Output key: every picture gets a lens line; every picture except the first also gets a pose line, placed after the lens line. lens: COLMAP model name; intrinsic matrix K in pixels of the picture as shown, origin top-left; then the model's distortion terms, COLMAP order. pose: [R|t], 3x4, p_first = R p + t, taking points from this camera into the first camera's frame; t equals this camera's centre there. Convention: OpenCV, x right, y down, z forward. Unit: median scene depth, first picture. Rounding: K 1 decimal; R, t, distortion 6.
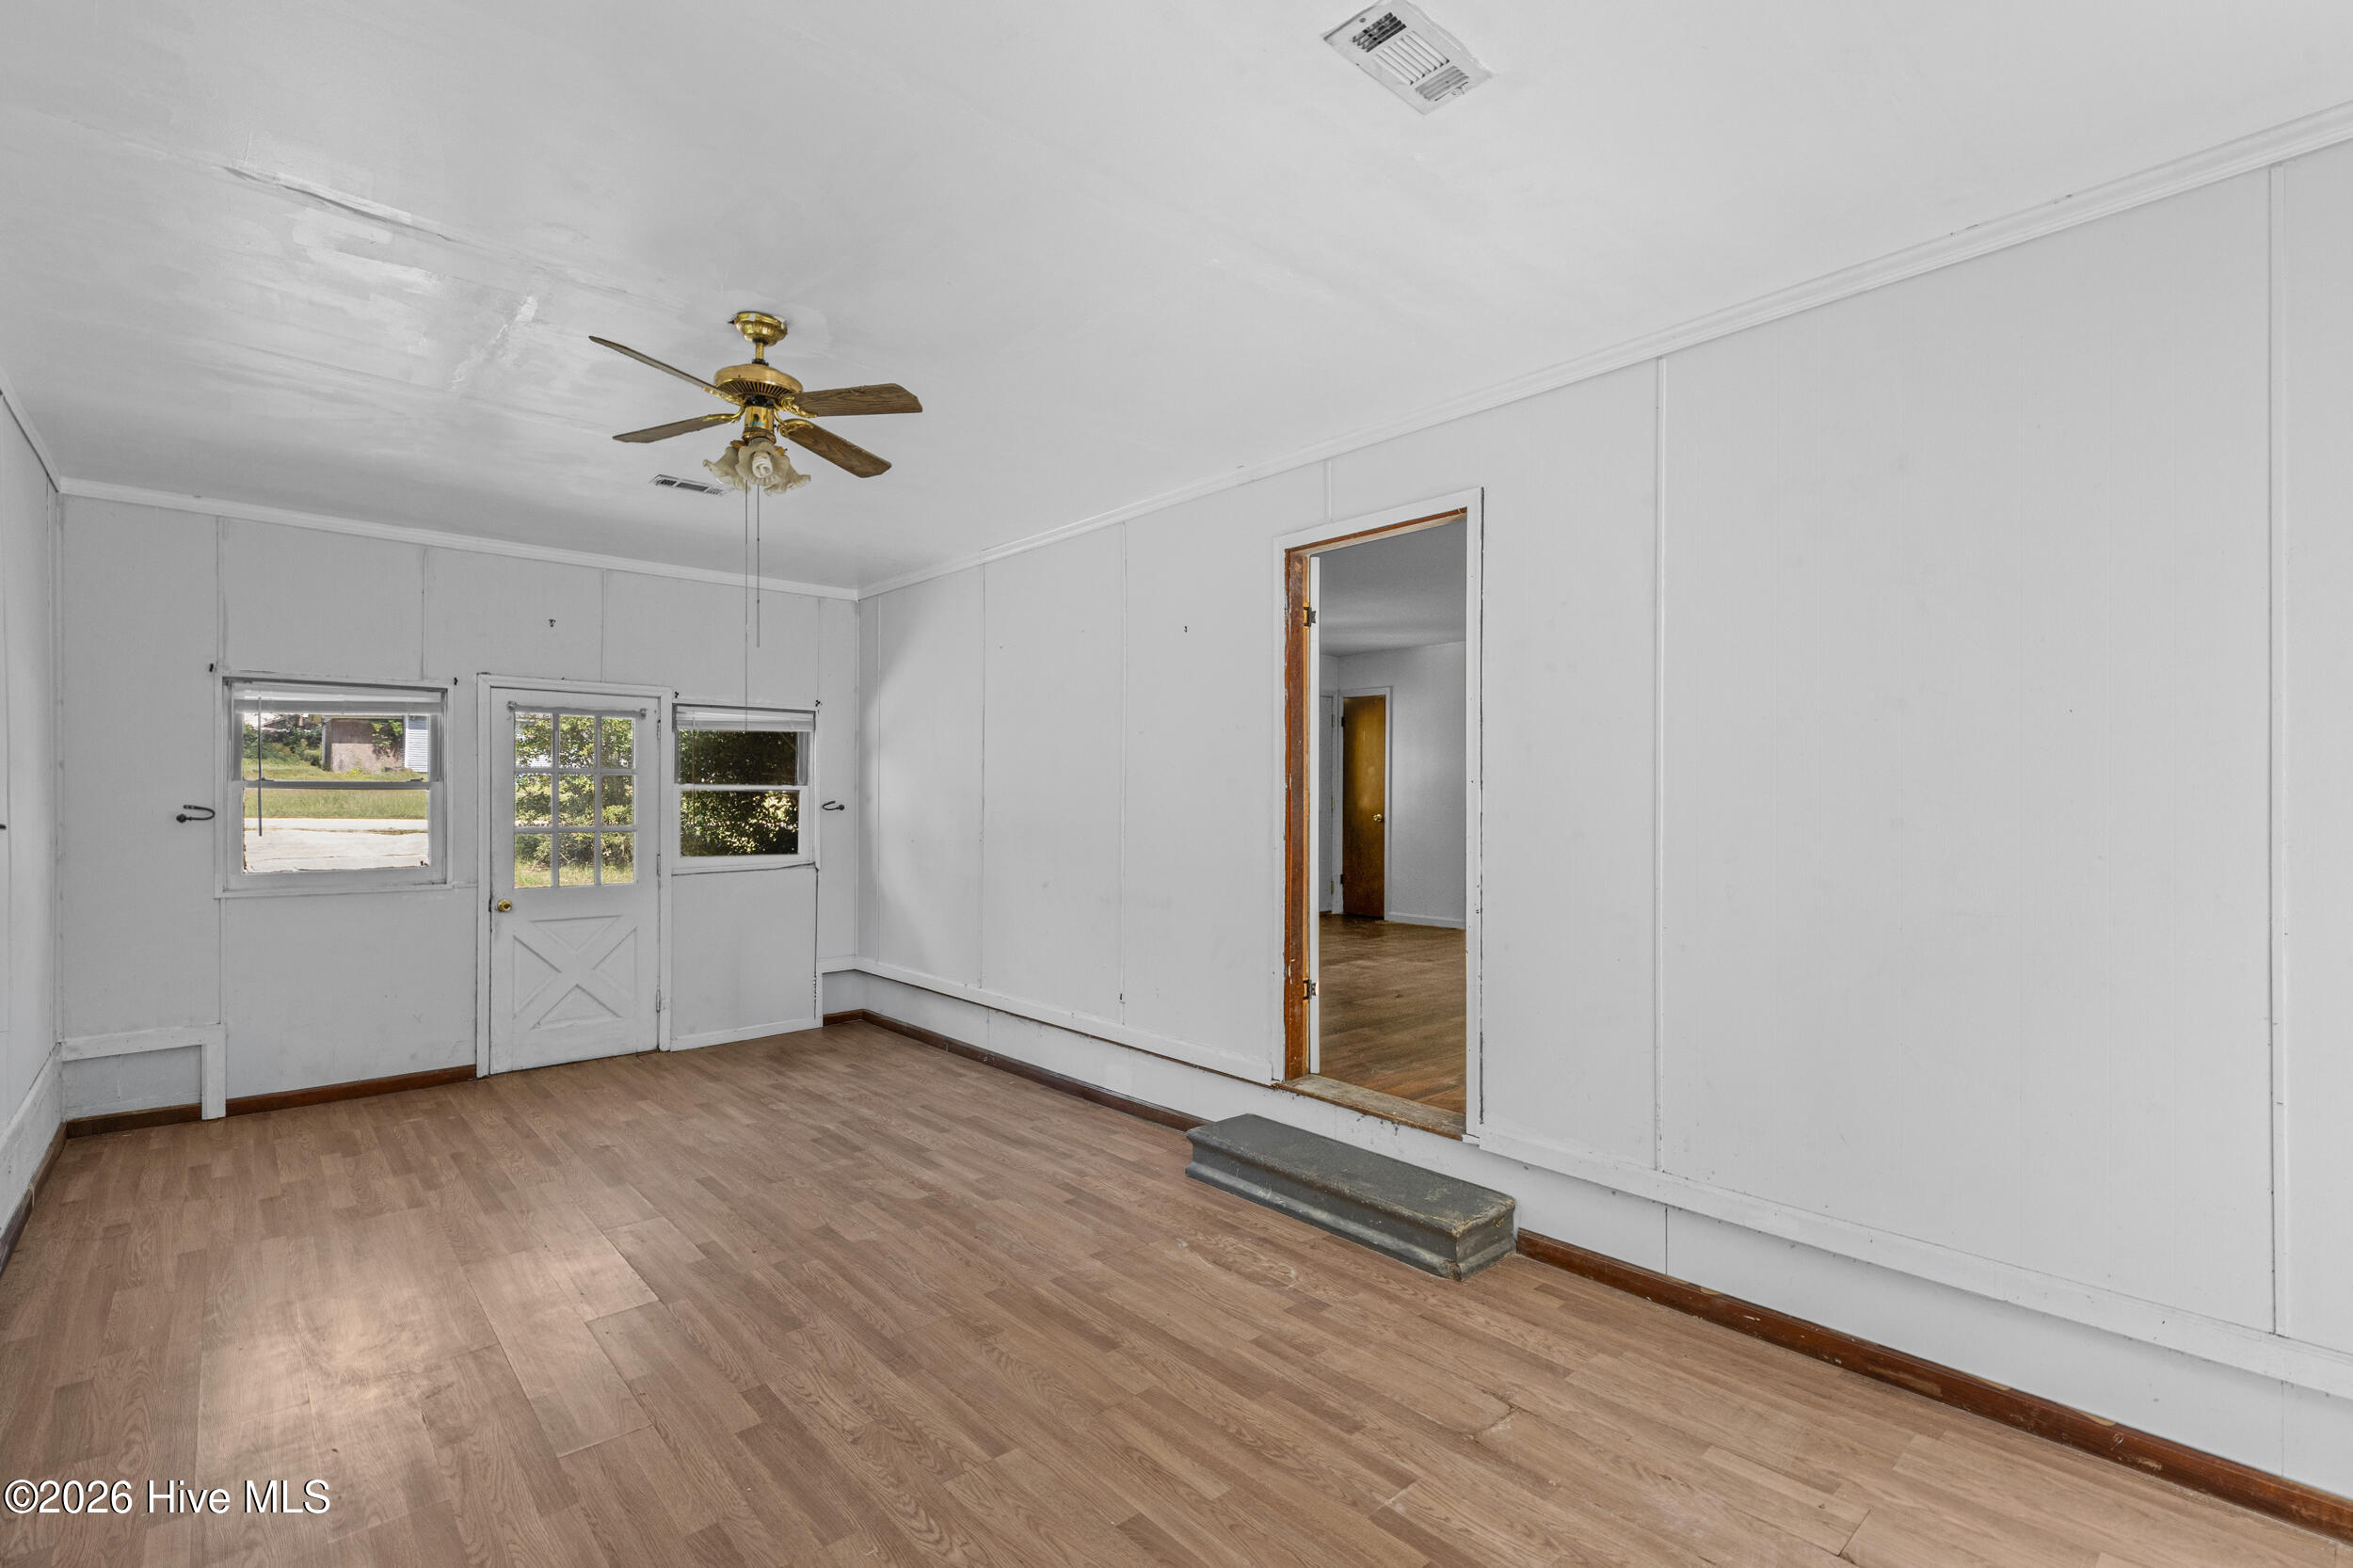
lens RADIAL K [[1075.7, 0, 1174.3], [0, 1075.7, 788.7], [0, 0, 1]] dist [0.000619, -0.000045]
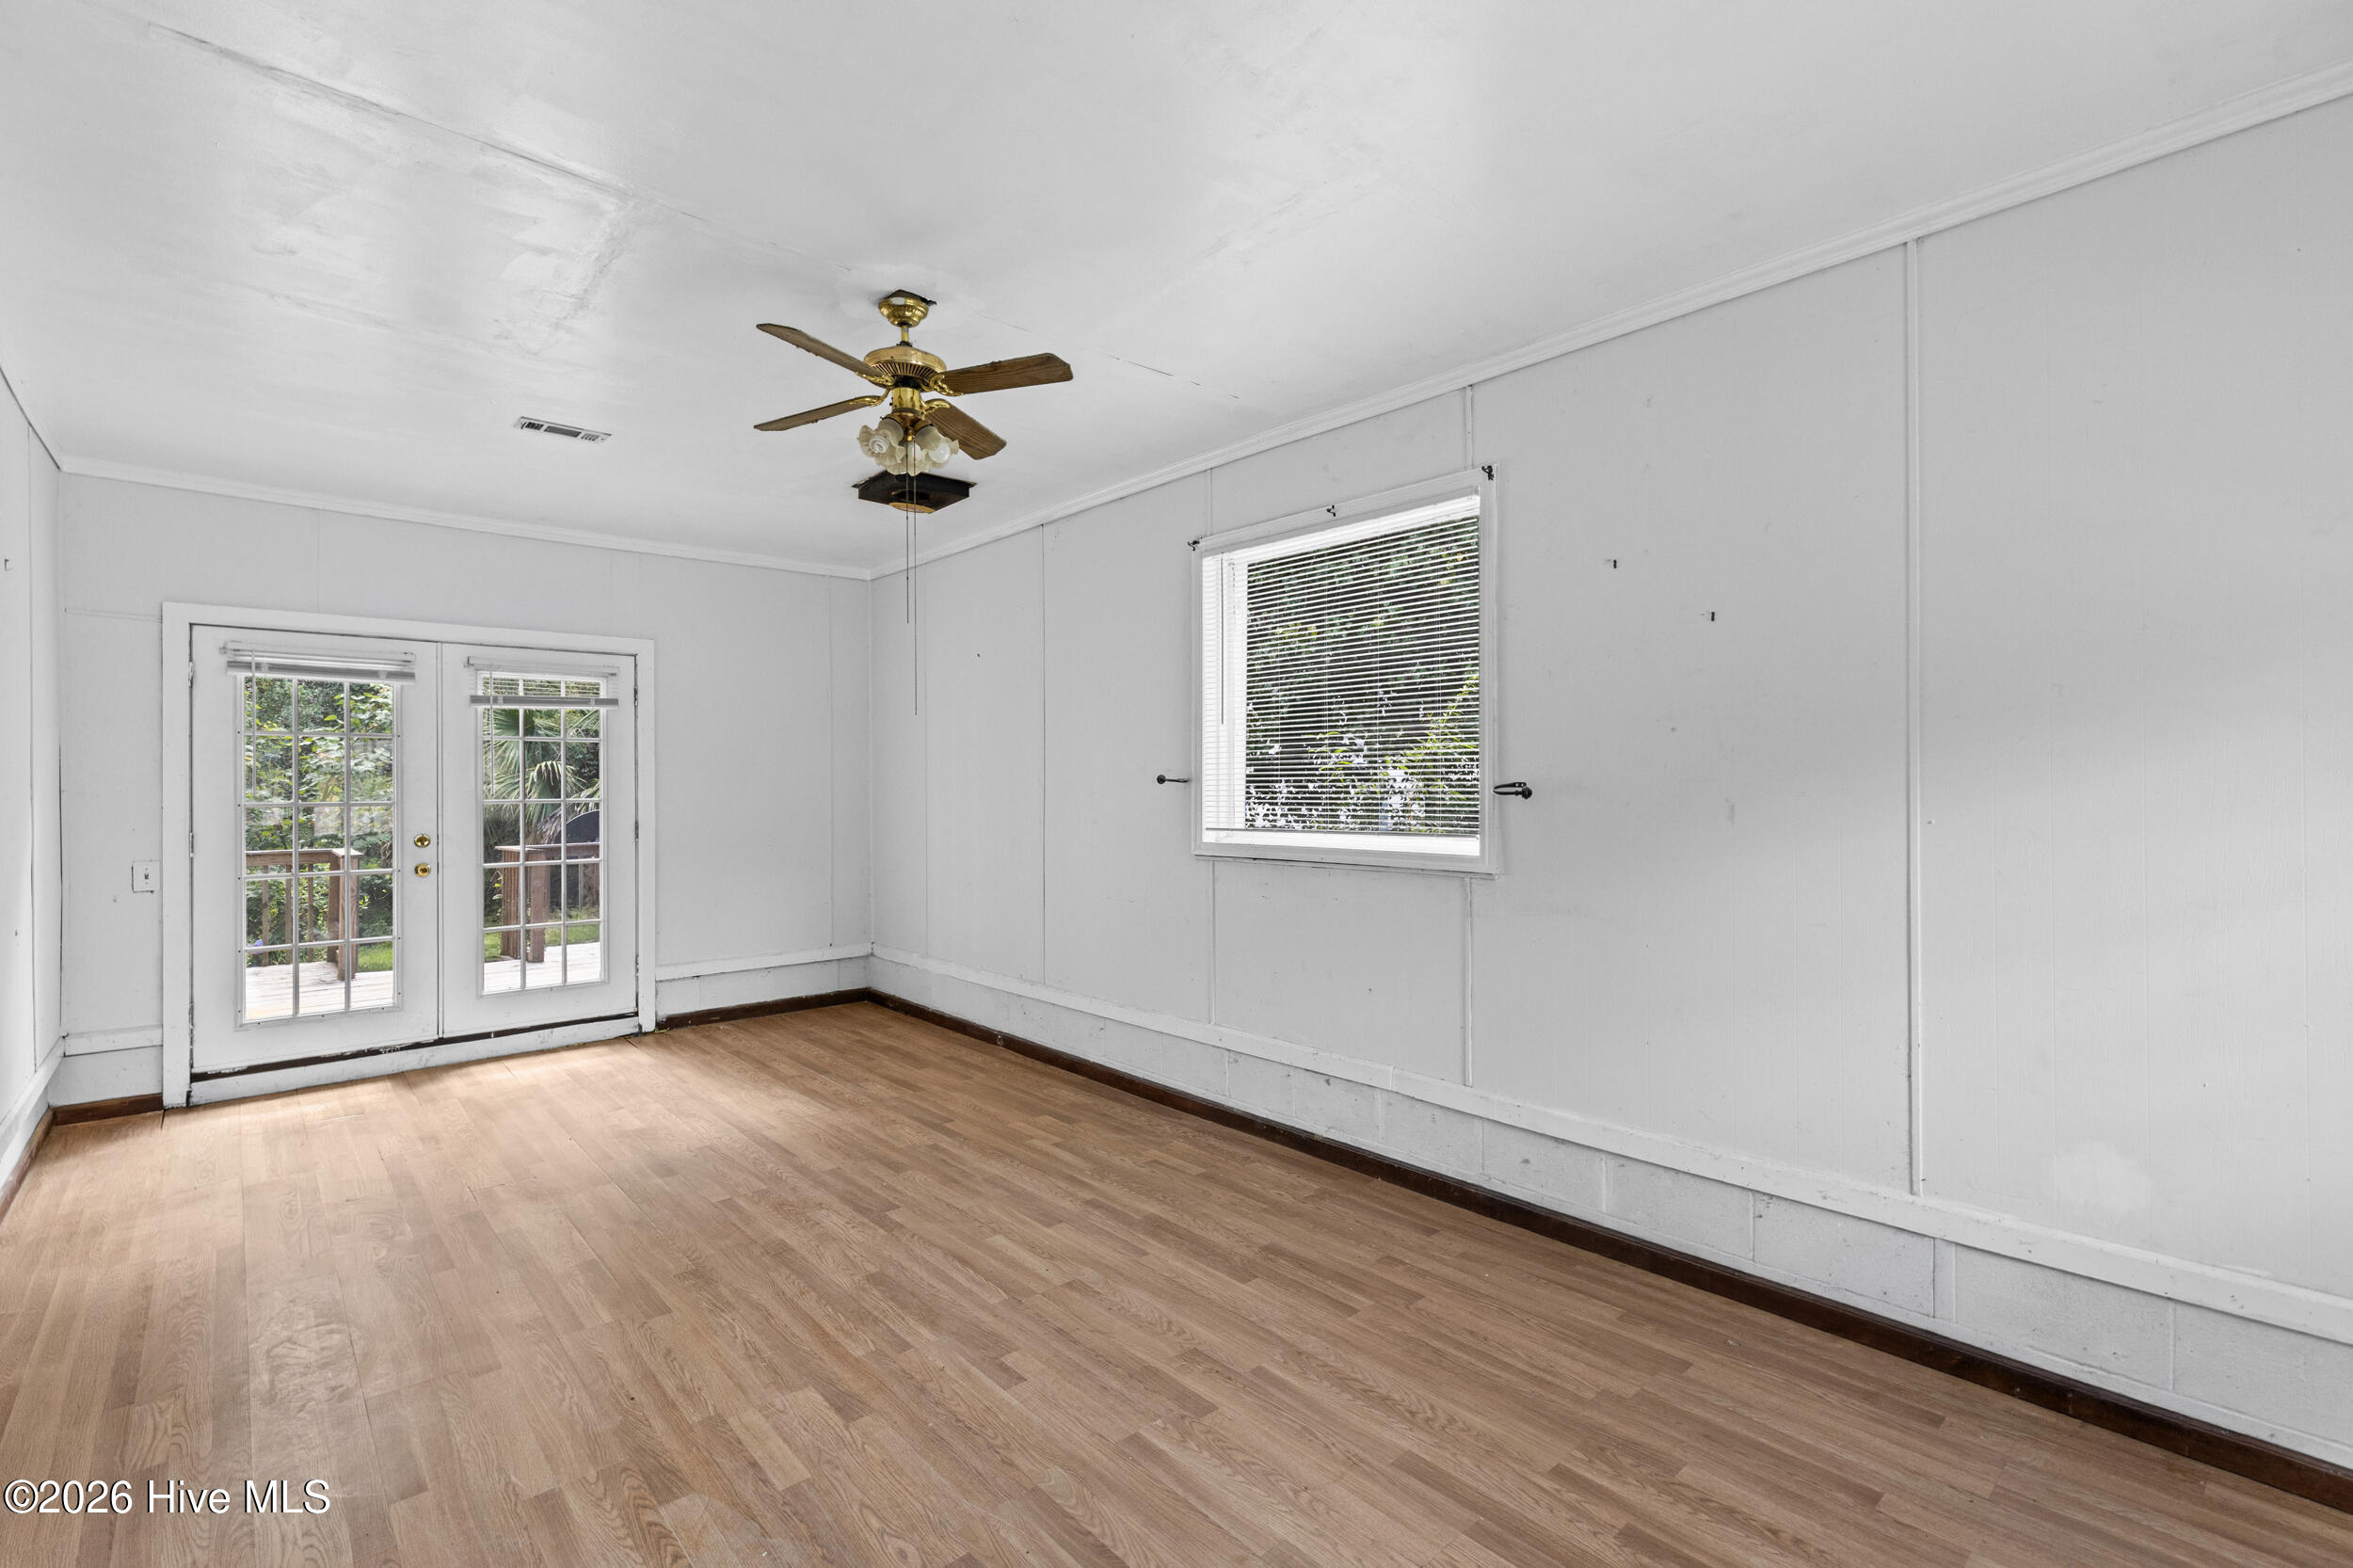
lens RADIAL K [[1075.7, 0, 1176.7], [0, 1075.7, 786.6], [0, 0, 1]] dist [0.000619, -0.000045]
pose [[-0.999984, 0.000823, -0.005603, -0.611346], [0.000837, 0.999997, -0.002452, 0.025524], [0.005601, -0.002456, -0.999981, 1.948284]]
